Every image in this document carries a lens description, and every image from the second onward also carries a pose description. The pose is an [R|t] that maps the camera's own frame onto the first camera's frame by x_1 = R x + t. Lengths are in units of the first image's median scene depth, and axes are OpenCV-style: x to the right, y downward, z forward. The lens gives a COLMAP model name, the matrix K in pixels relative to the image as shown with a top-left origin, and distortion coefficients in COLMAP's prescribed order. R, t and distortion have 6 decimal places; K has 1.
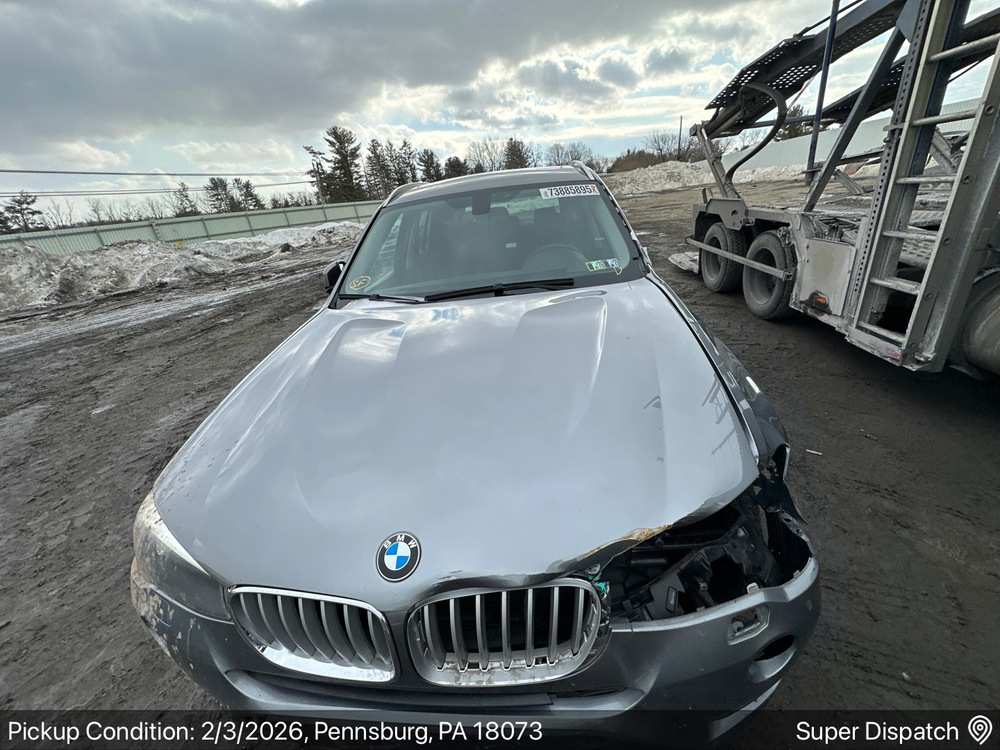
lens RADIAL K [[395.7, 0, 500.6], [0, 395.7, 374.8], [0, 0, 1]] dist [-0.003078, 0.000639]
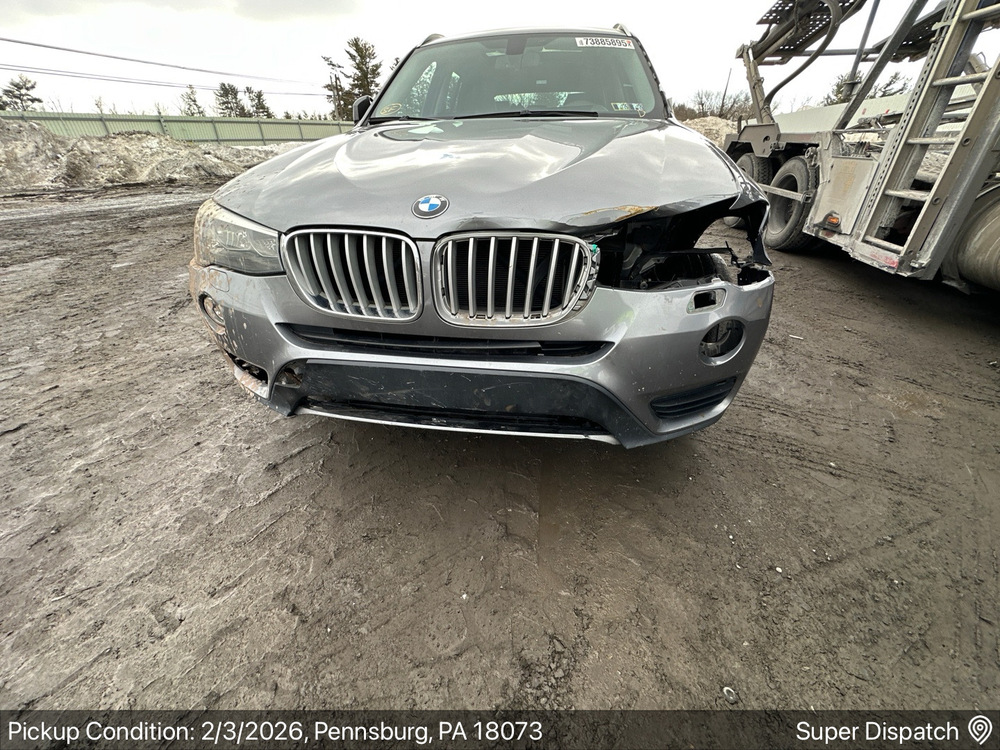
lens RADIAL K [[395.7, 0, 500.2], [0, 395.7, 373.8], [0, 0, 1]] dist [-0.003078, 0.000639]
pose [[0.993517, 0.113651, 0.002826, 0.001831], [-0.113245, 0.987171, 0.112553, 0.163565], [0.010002, -0.112144, 0.993642, -0.052745]]
